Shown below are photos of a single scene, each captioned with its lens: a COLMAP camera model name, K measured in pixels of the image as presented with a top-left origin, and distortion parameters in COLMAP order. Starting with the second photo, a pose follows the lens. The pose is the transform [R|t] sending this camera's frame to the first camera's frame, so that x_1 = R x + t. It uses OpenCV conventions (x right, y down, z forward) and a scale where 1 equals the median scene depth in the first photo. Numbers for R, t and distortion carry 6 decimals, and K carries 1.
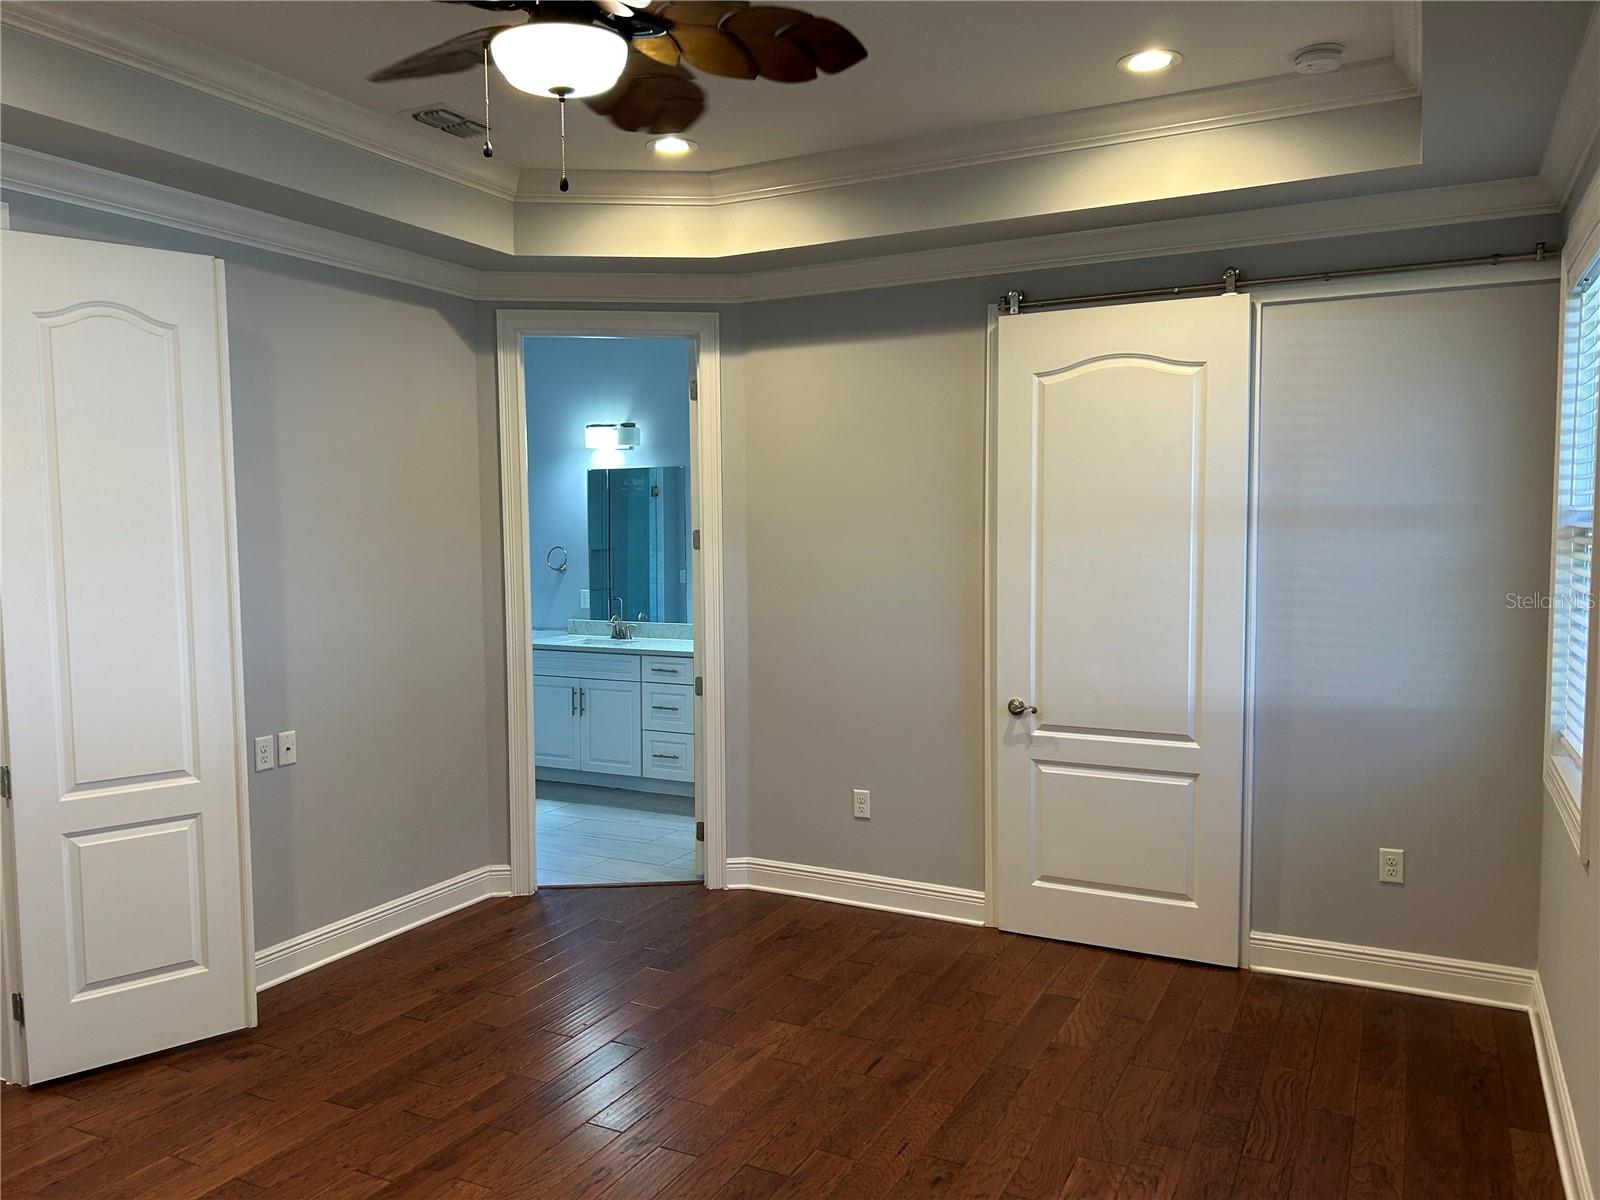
lens RADIAL K [[1205.6, 0, 798.0], [0, 1205.6, 615.1], [0, 0, 1]] dist [0.037884, -0.026615]
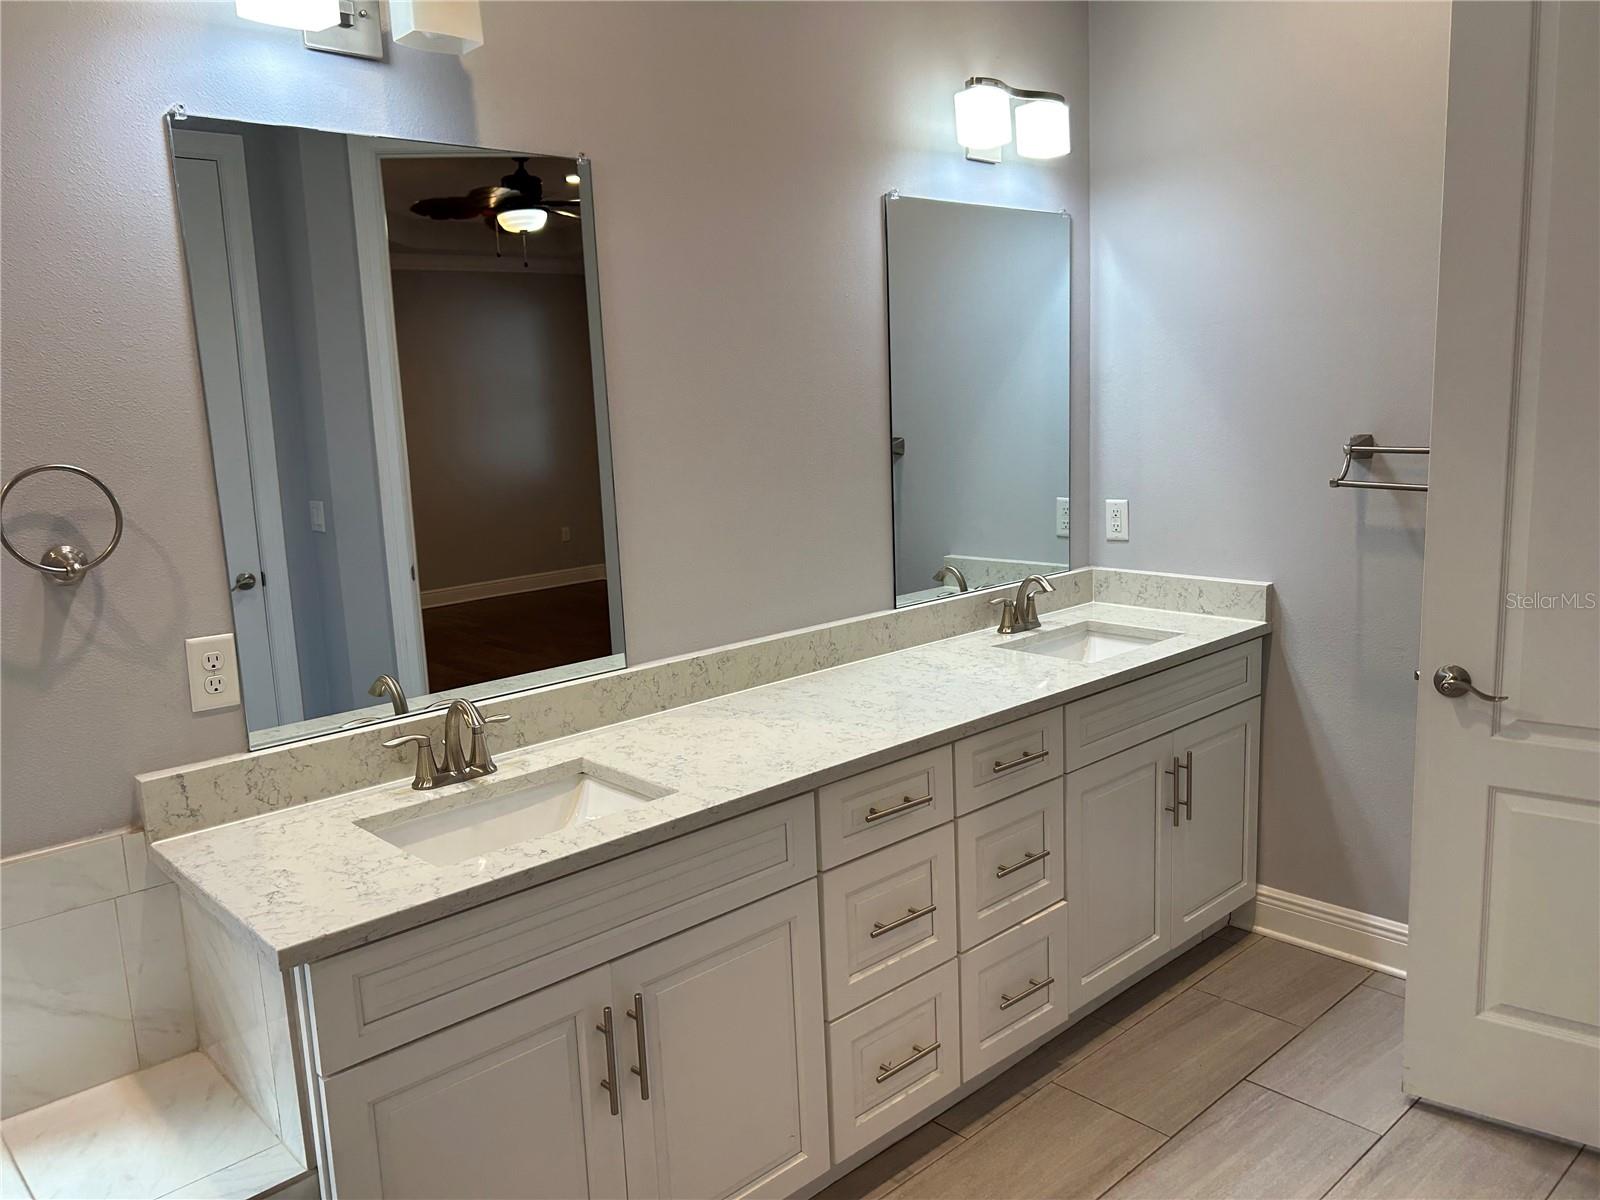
lens RADIAL K [[1214.3, 0, 800.7], [0, 1214.3, 606.7], [0, 0, 1]] dist [0.008744, -0.002273]
pose [[0.345872, -0.171784, 0.922422, -0.565655], [0.114002, 0.983508, 0.140413, -0.074498], [-0.931330, 0.056593, 0.359752, 1.268313]]
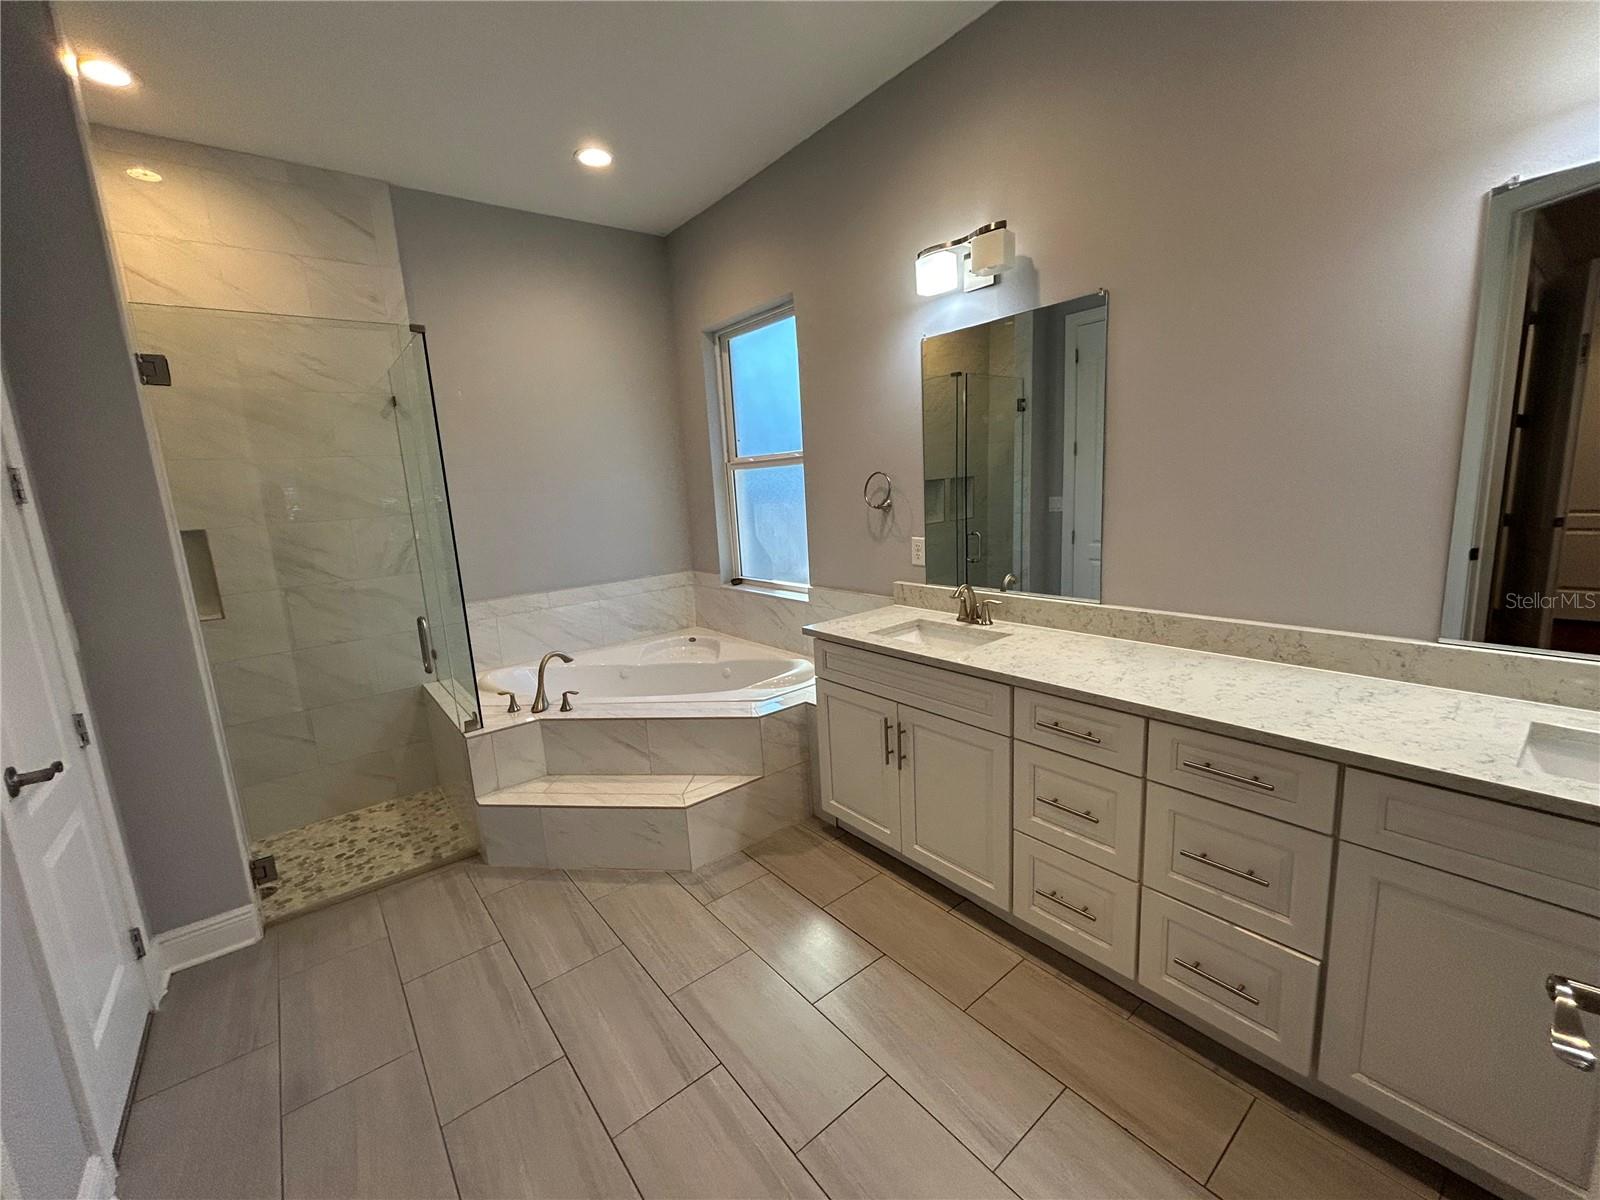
lens RADIAL K [[650.3, 0, 793.7], [0, 650.3, 593.9], [0, 0, 1]] dist [0.001787, -0.000125]
pose [[0.909806, 0.026386, -0.414194, -0.146589], [0.020185, 0.993983, 0.107660, -0.046480], [0.414542, -0.106310, 0.903799, 1.038593]]
